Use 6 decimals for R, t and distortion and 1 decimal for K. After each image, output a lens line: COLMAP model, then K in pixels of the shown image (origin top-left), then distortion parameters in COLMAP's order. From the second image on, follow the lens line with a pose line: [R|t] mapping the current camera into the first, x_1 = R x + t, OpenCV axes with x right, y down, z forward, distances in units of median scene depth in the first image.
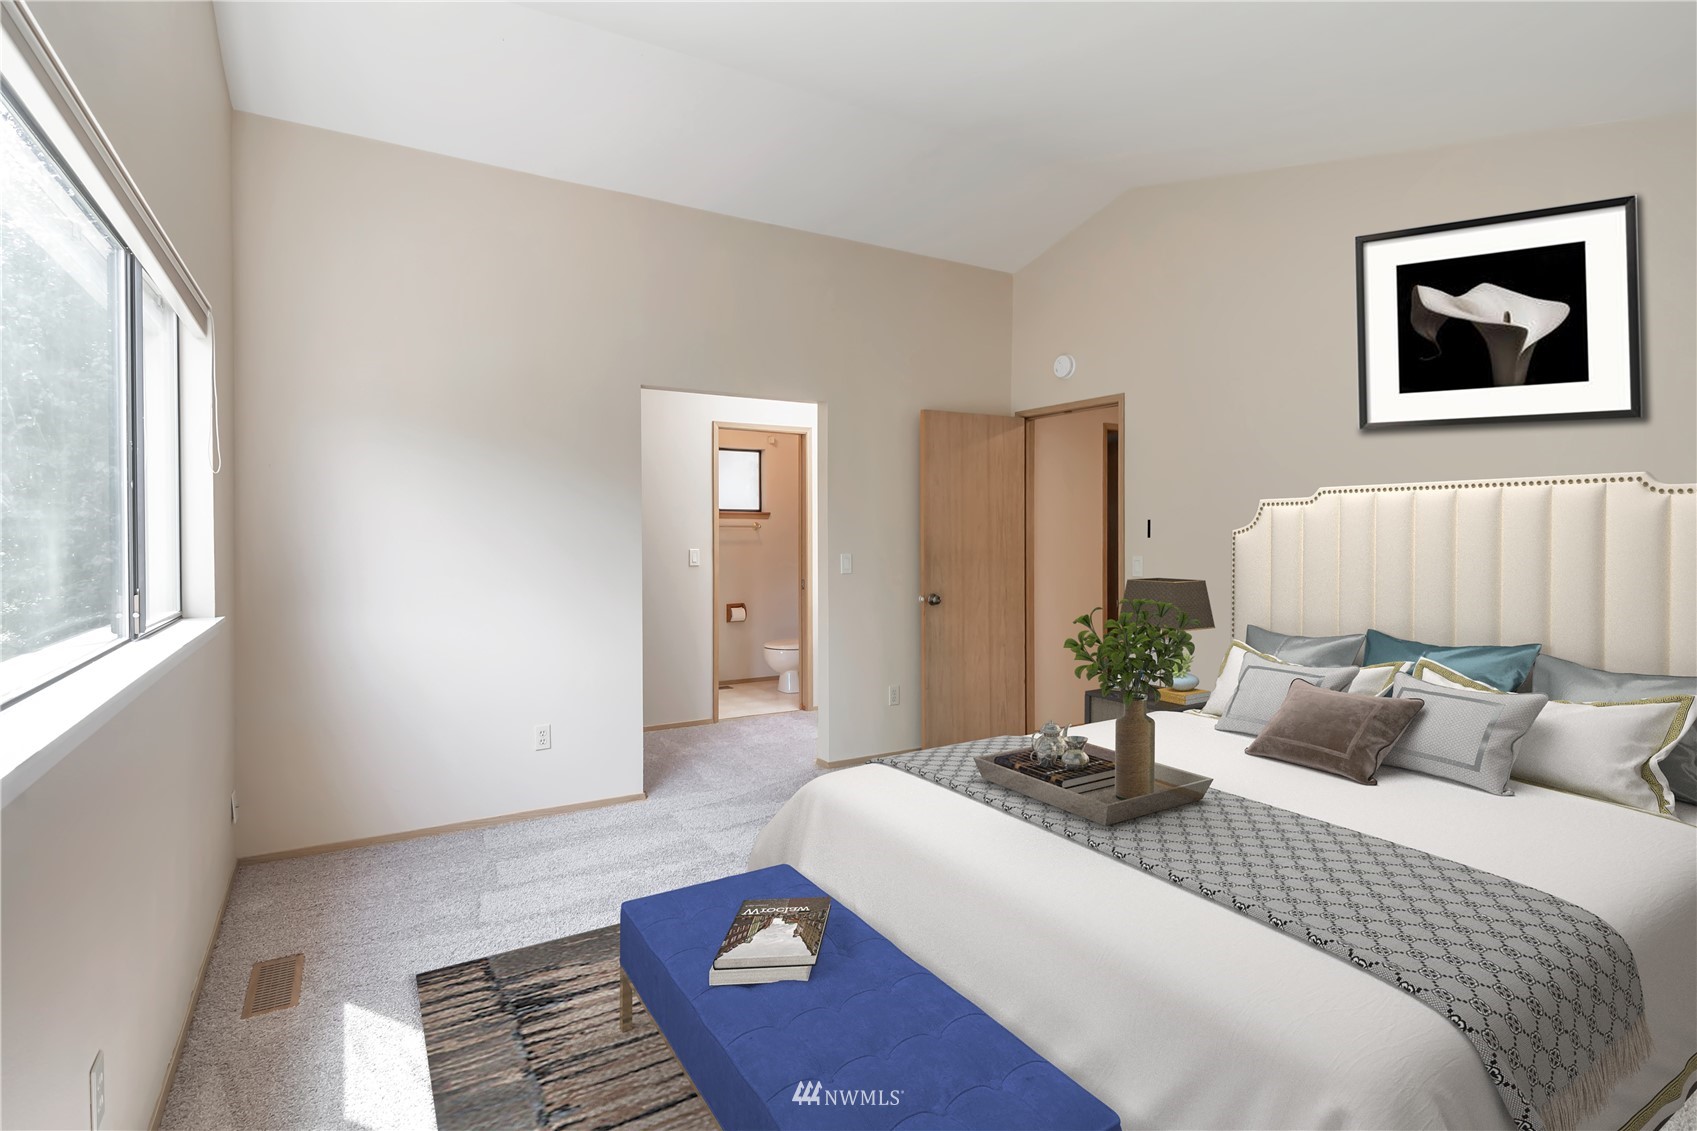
lens RADIAL K [[830.6, 0, 852.9], [0, 830.6, 558.9], [0, 0, 1]] dist [-0.020331, -0.002527]
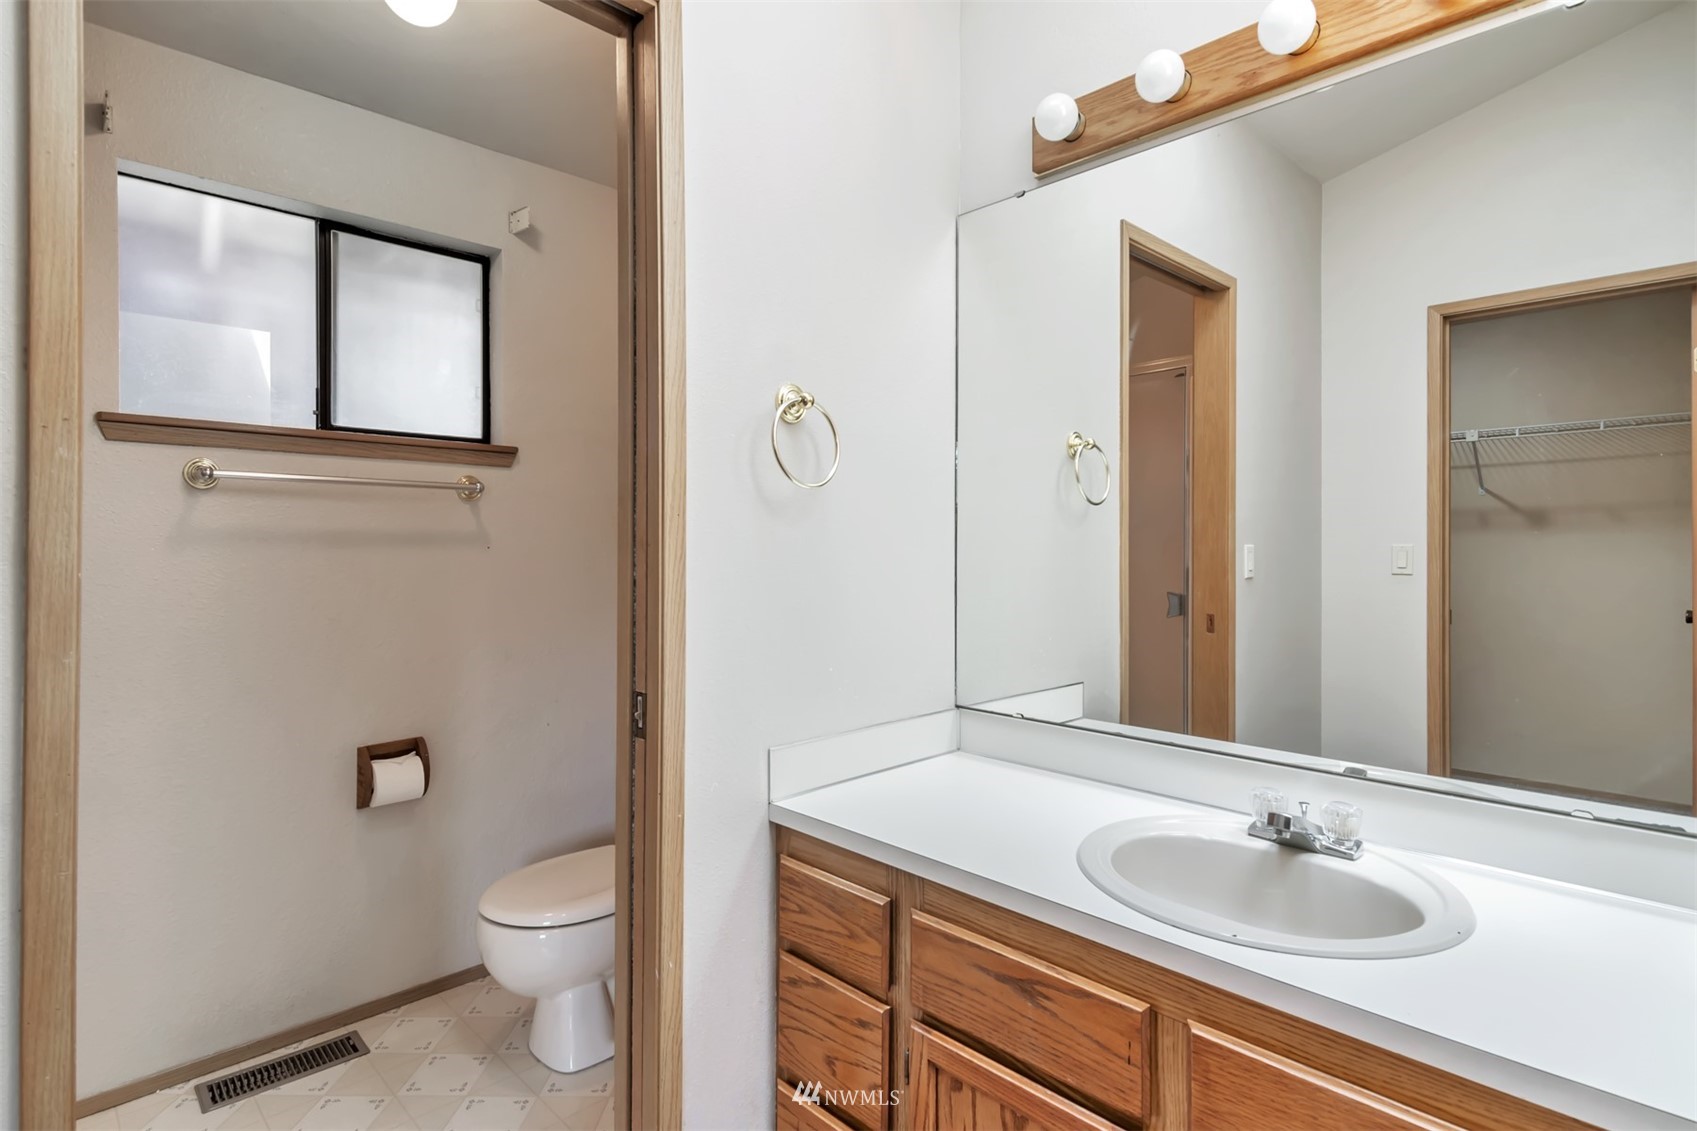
lens RADIAL K [[830.6, 0, 844.5], [0, 830.6, 559.8], [0, 0, 1]] dist [-0.020331, -0.002527]
pose [[0.975151, -0.005425, 0.221474, -0.048015], [0.008435, 0.999884, -0.012648, -0.006766], [-0.221380, 0.014202, 0.975084, 0.677605]]
